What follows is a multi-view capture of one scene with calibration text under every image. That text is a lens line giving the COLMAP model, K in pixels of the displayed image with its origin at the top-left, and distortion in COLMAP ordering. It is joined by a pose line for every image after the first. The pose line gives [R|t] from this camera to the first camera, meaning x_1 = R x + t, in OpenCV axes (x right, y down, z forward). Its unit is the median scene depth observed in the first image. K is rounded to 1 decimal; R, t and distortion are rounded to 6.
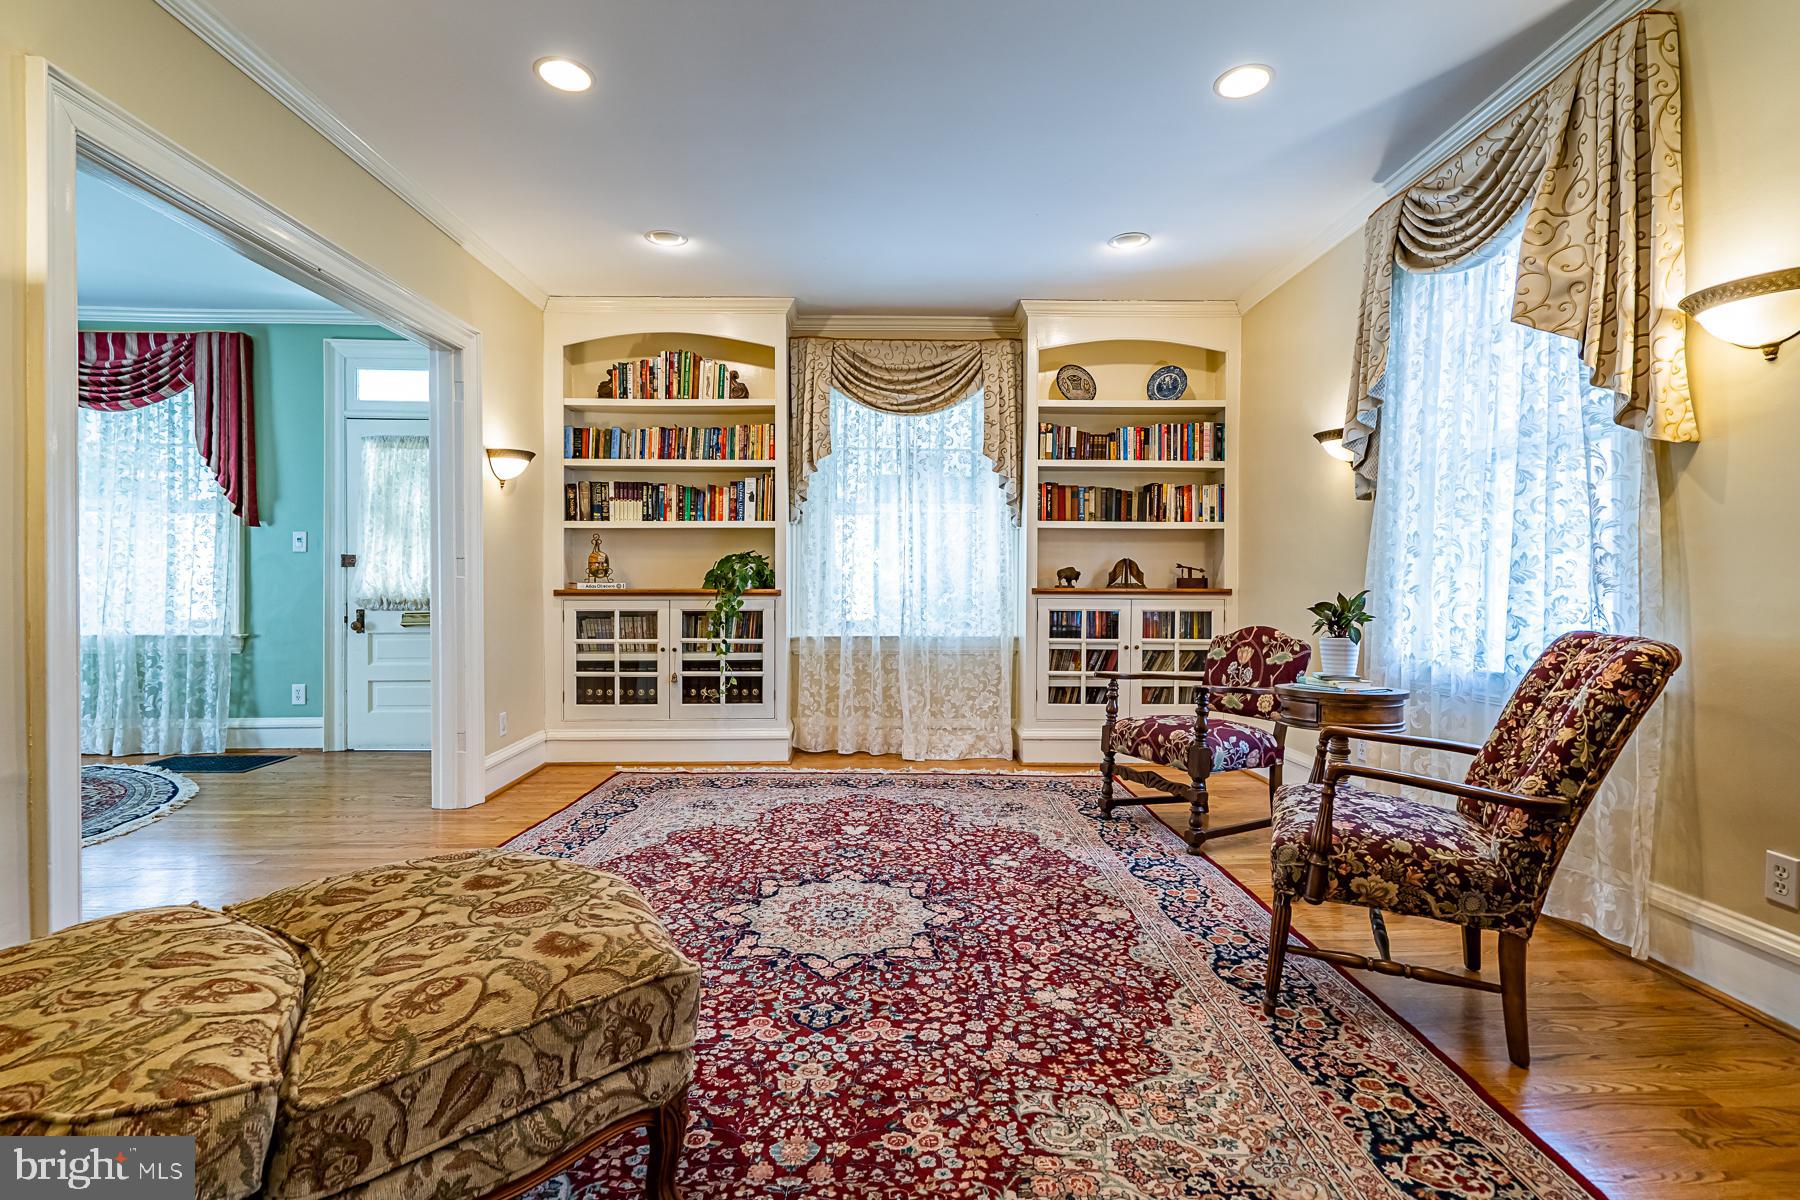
lens RADIAL K [[839.5, 0, 918.8], [0, 839.5, 588.9], [0, 0, 1]] dist [-0.007692, 0.003220]
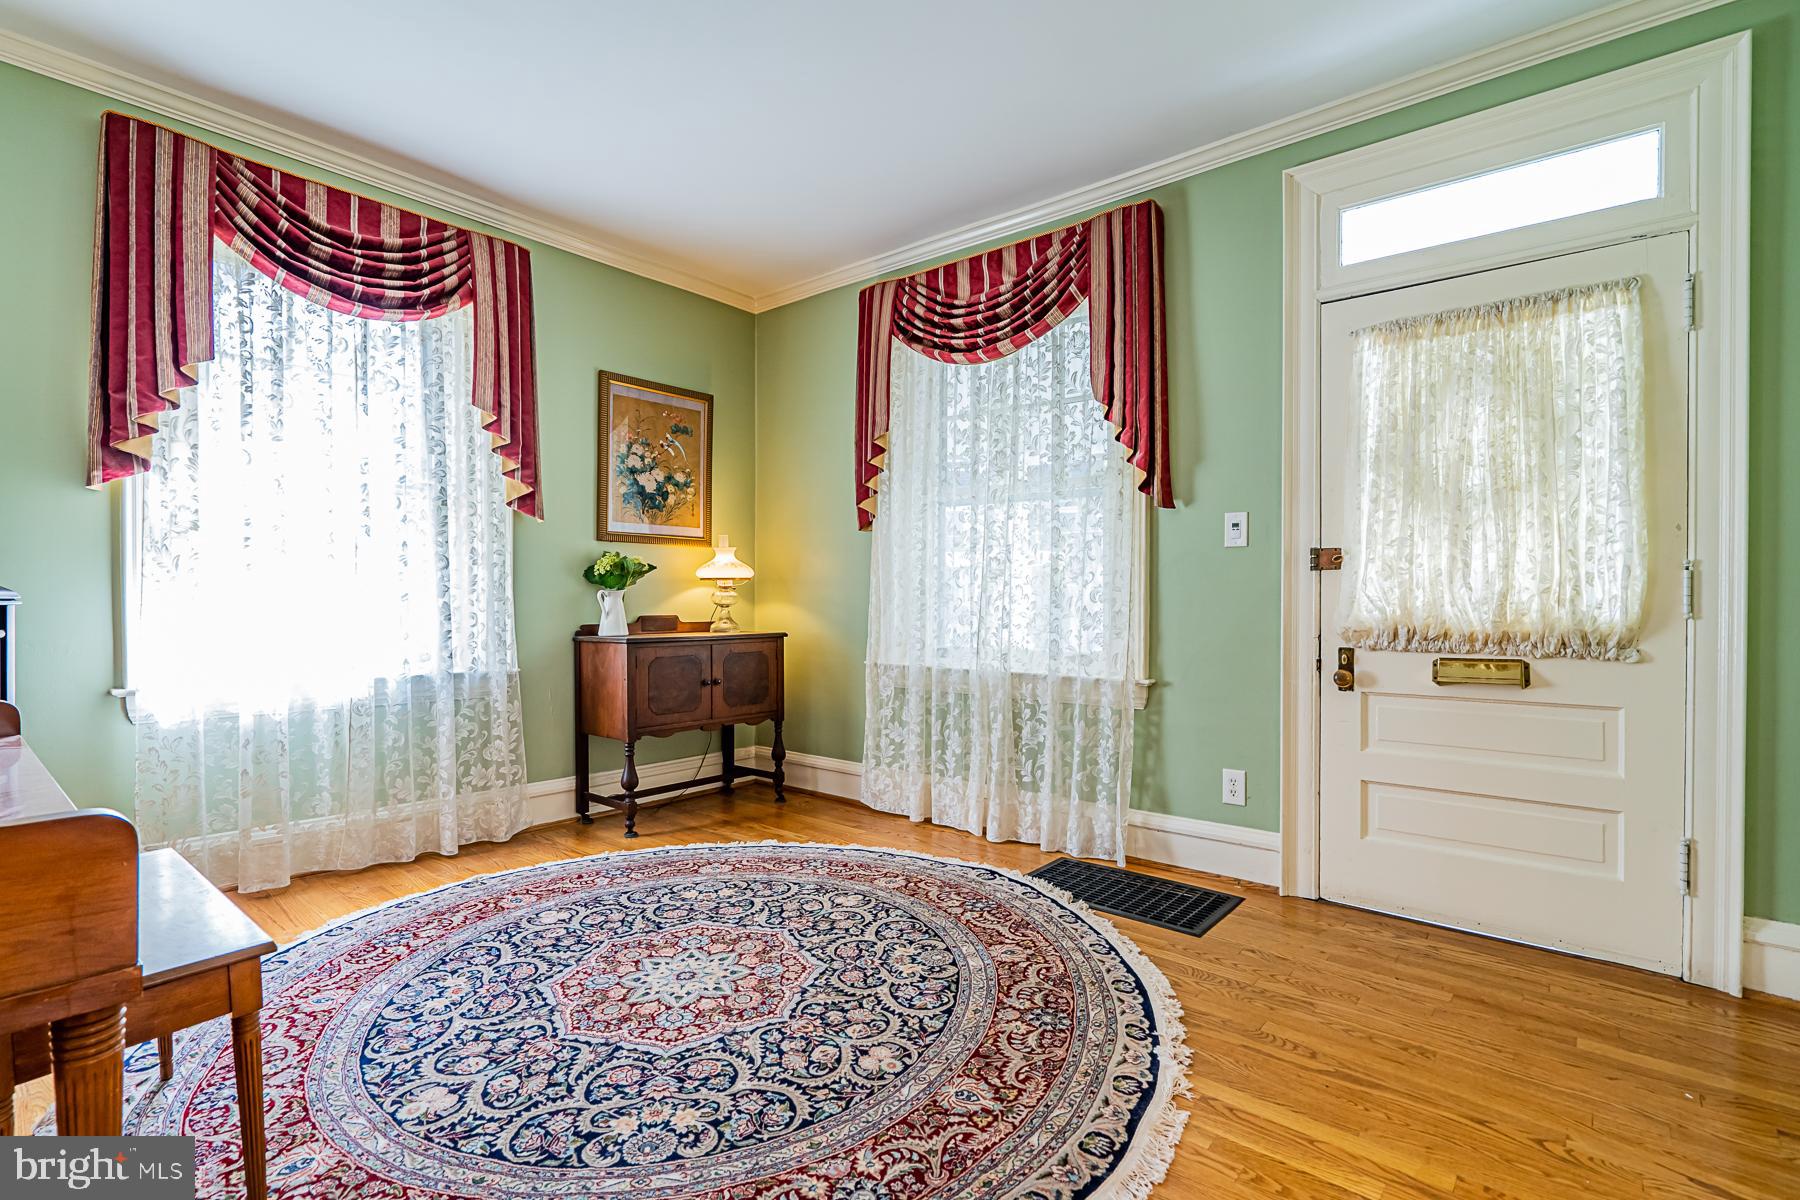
lens RADIAL K [[839.5, 0, 890.9], [0, 839.5, 600.8], [0, 0, 1]] dist [-0.007692, 0.003220]
pose [[0.735569, 0.003366, -0.677442, -0.901248], [-0.003486, 0.999993, 0.001184, -0.010040], [0.677441, 0.001491, 0.735575, 0.691695]]
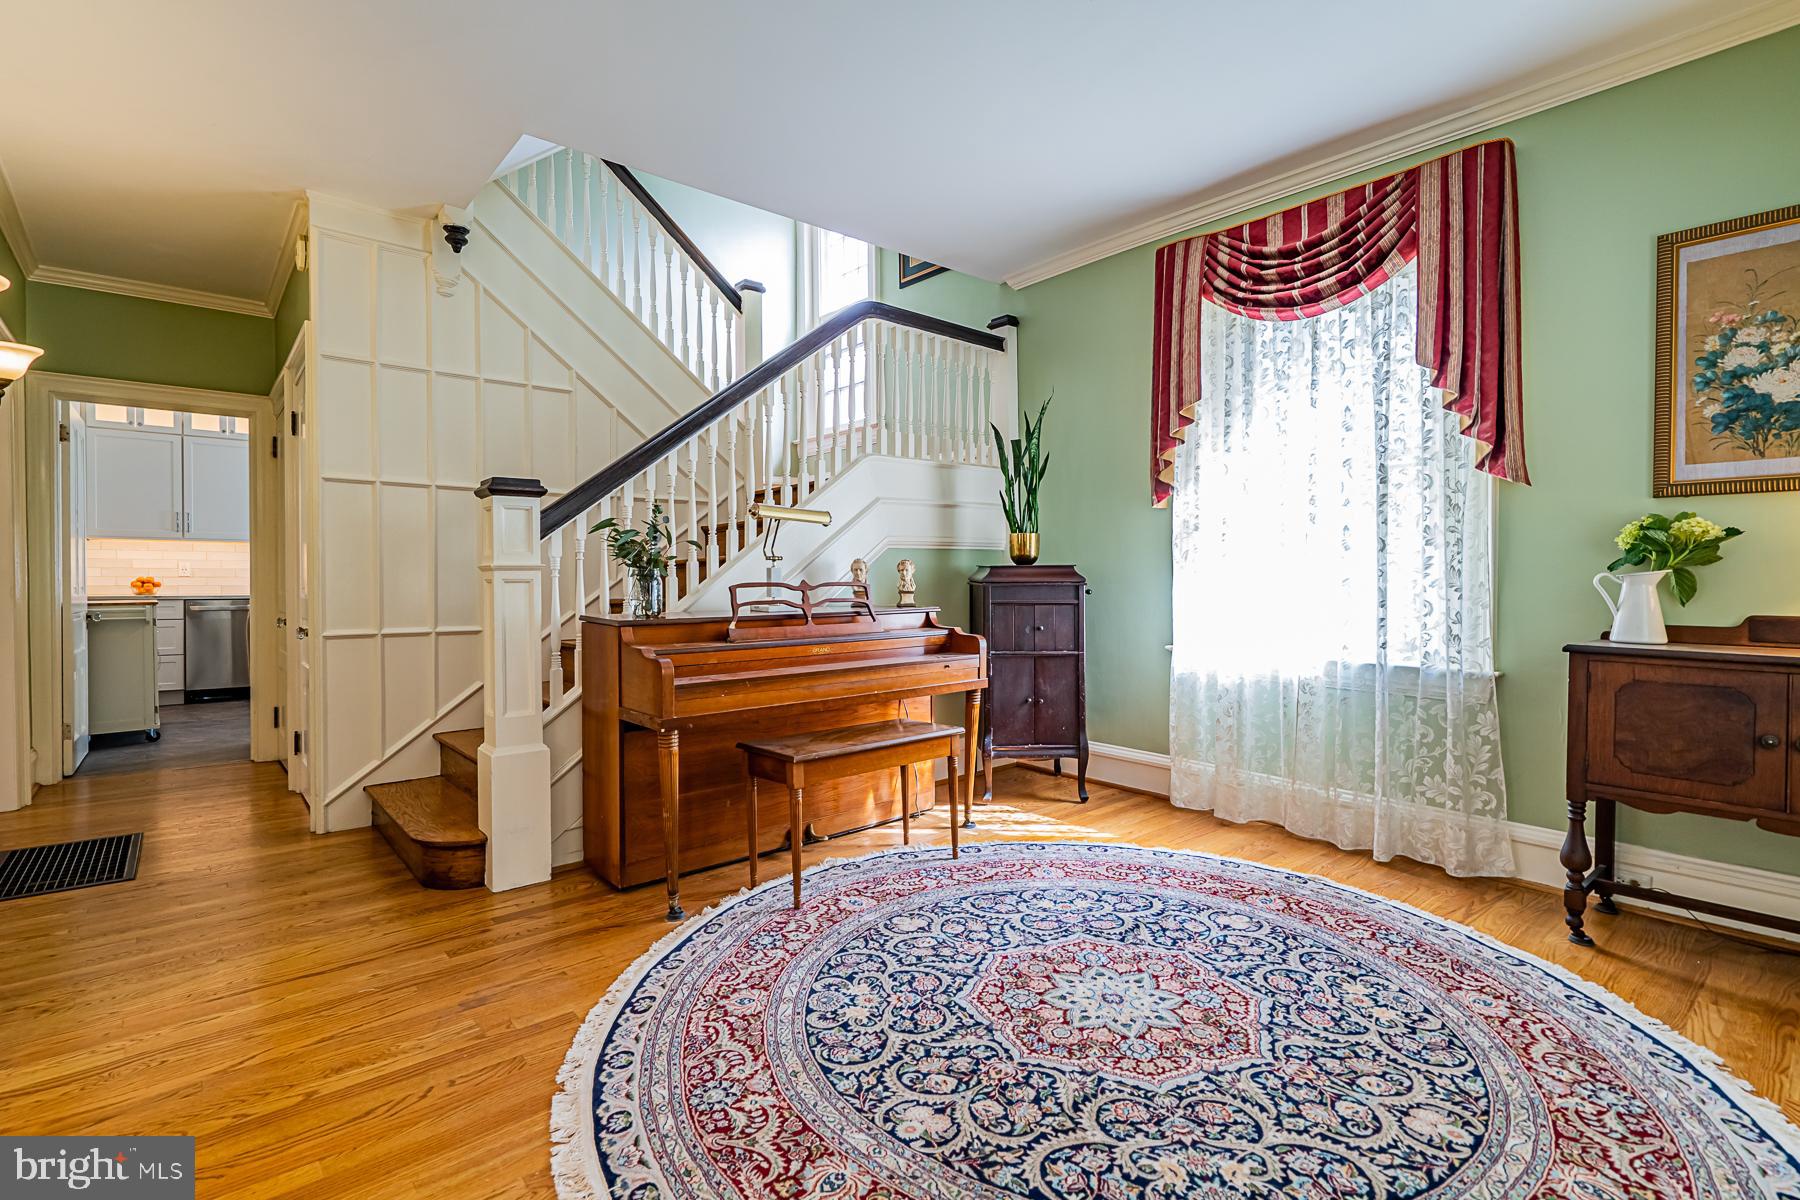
lens RADIAL K [[839.5, 0, 904.8], [0, 839.5, 591.5], [0, 0, 1]] dist [-0.007692, 0.003220]
pose [[-0.777067, 0.007728, -0.629370, -0.986503], [-0.005407, 0.999806, 0.018953, -0.016850], [0.629395, 0.018131, -0.776874, 1.560969]]
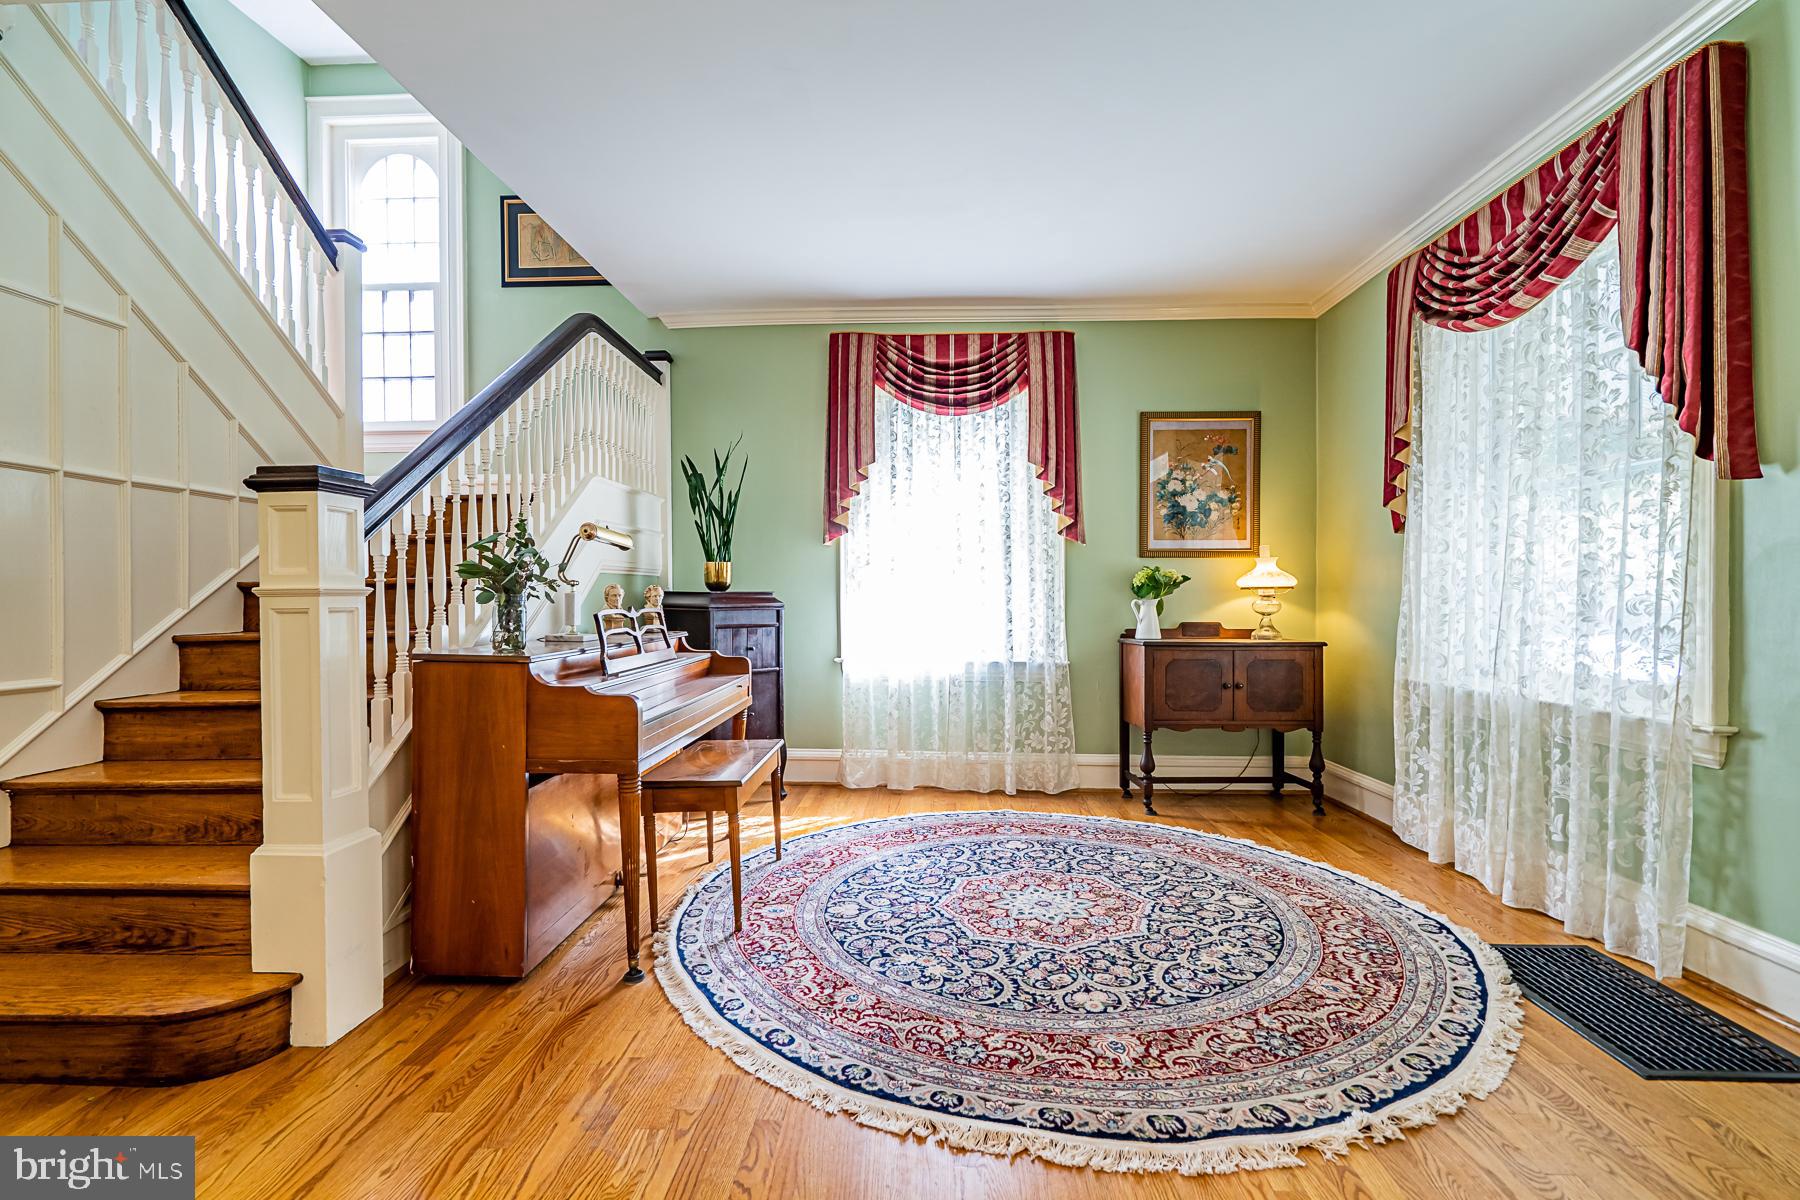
lens RADIAL K [[807.5, 0, 895.2], [0, 807.5, 602.1], [0, 0, 1]] dist [-0.008700, 0.002337]
pose [[-0.086121, -0.000678, -0.996284, -0.602027], [-0.004450, 0.999990, -0.000296, -0.016767], [0.996275, 0.004408, -0.086123, 1.038088]]
